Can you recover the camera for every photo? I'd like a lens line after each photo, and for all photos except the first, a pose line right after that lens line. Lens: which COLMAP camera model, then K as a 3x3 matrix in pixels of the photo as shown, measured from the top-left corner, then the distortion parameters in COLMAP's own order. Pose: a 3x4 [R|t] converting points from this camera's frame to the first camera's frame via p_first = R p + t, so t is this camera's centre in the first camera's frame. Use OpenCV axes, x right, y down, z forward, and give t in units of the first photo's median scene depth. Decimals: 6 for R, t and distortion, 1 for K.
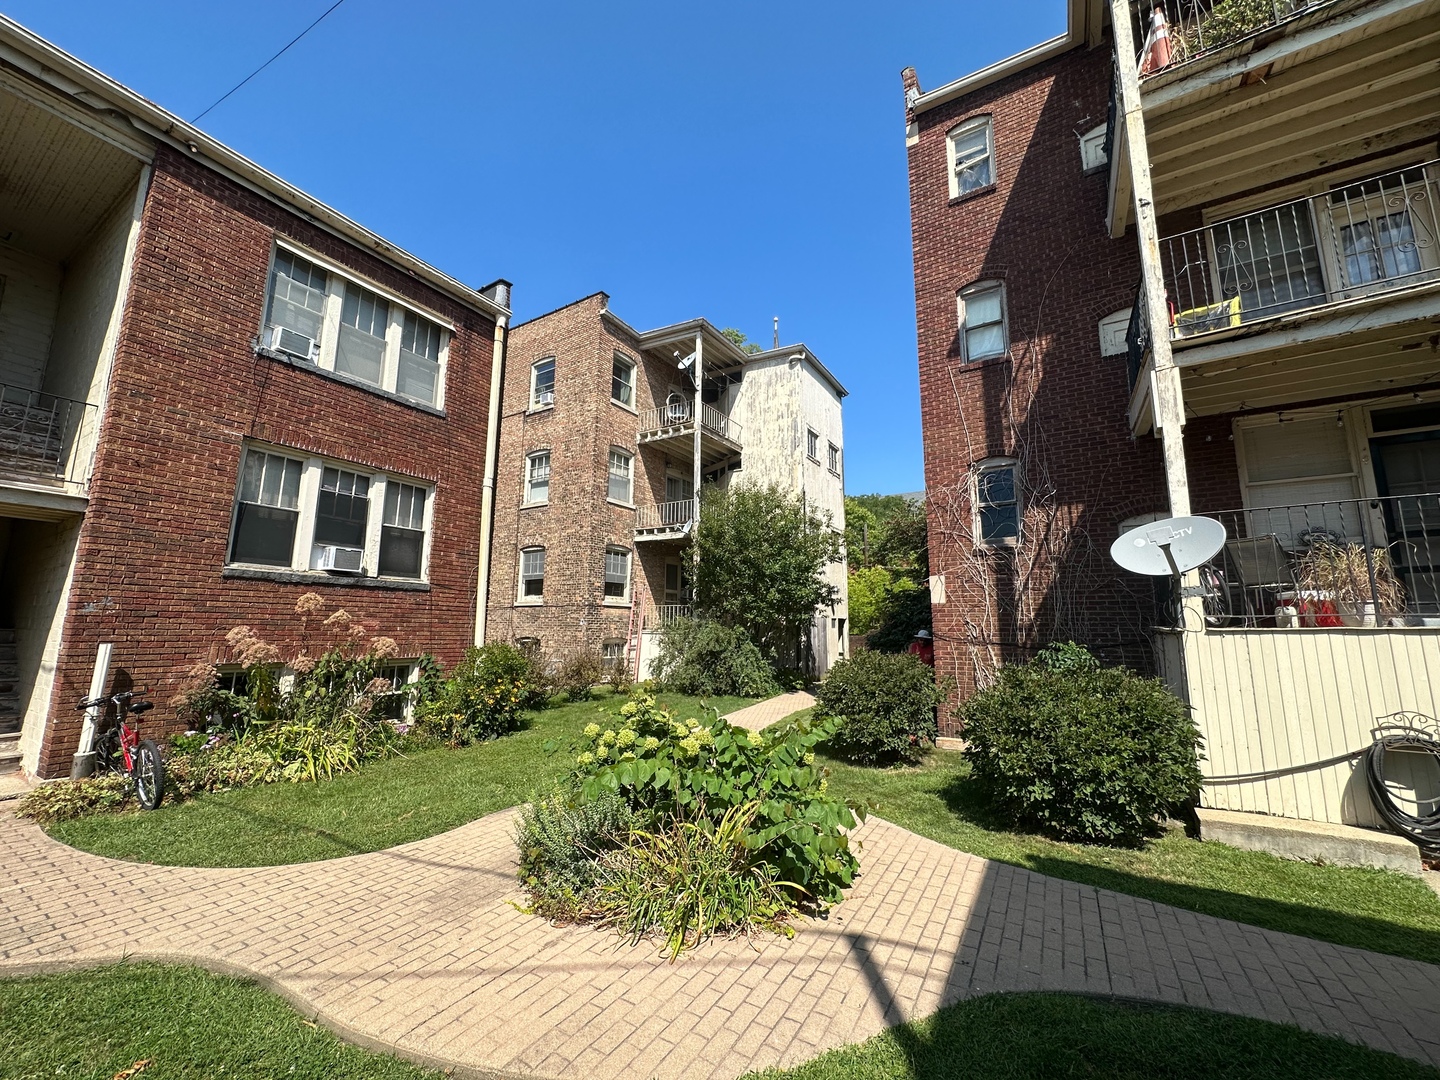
lens RADIAL K [[574.2, 0, 718.6], [0, 574.2, 539.5], [0, 0, 1]] dist [-0.001727, 0.000039]
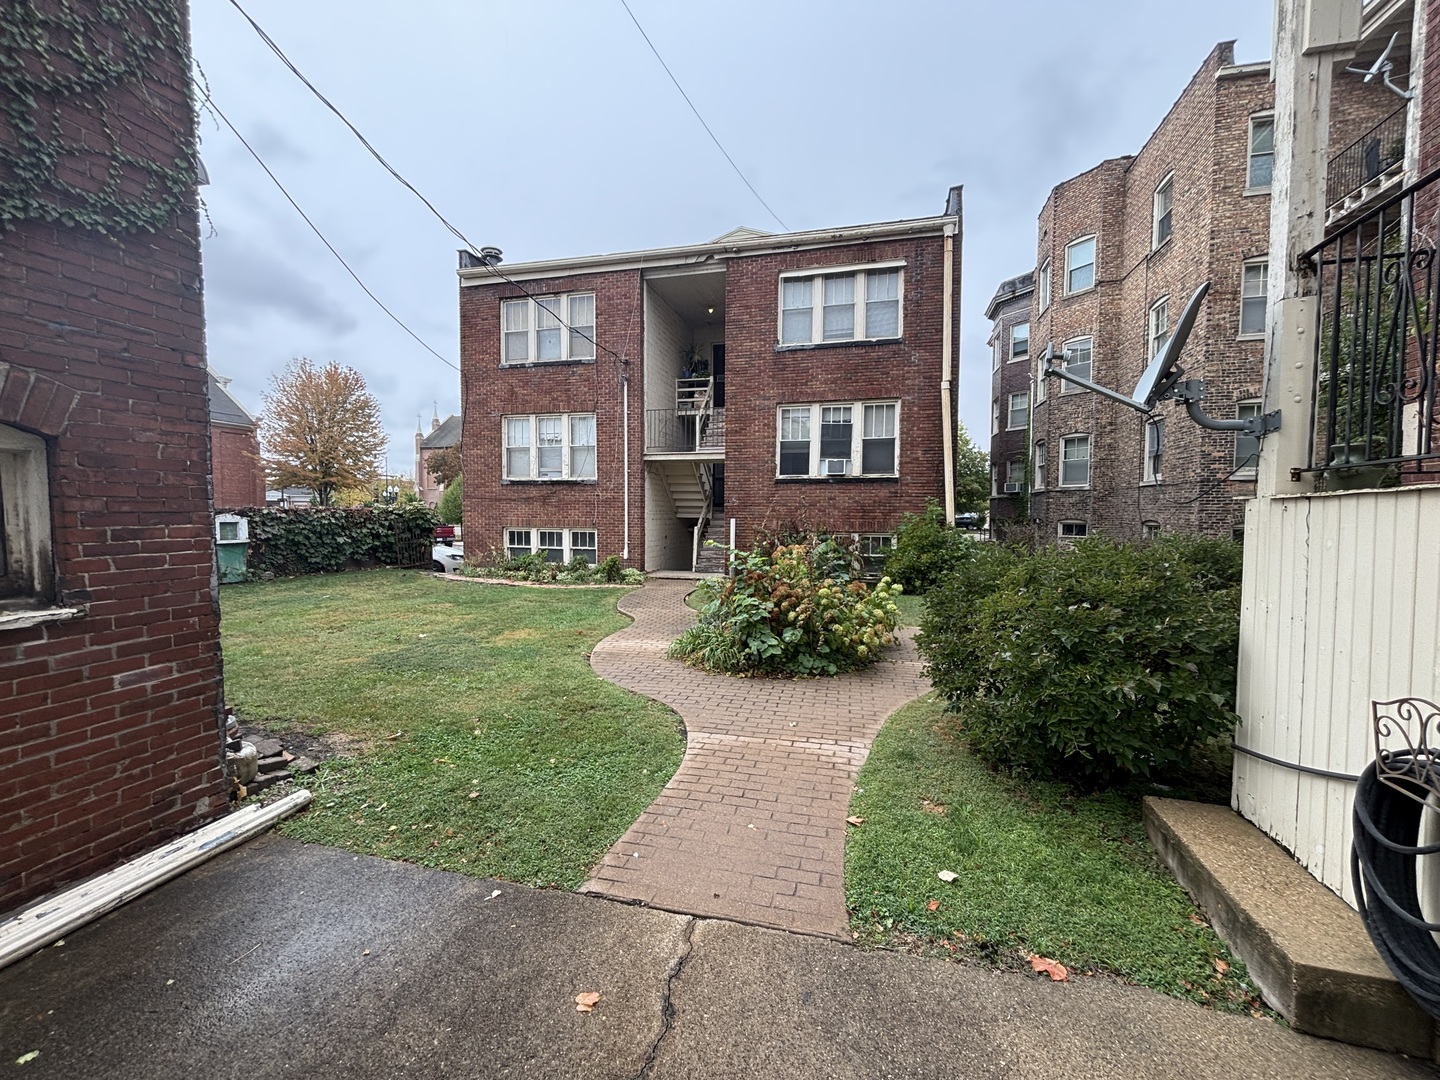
lens RADIAL K [[580.0, 0, 721.9], [0, 580.0, 538.8], [0, 0, 1]] dist [-0.001575, -0.000099]
pose [[0.291430, 0.036600, -0.955892, 0.694052], [0.151277, 0.984930, 0.083833, 0.045042], [0.944555, -0.169035, 0.281501, 0.226776]]
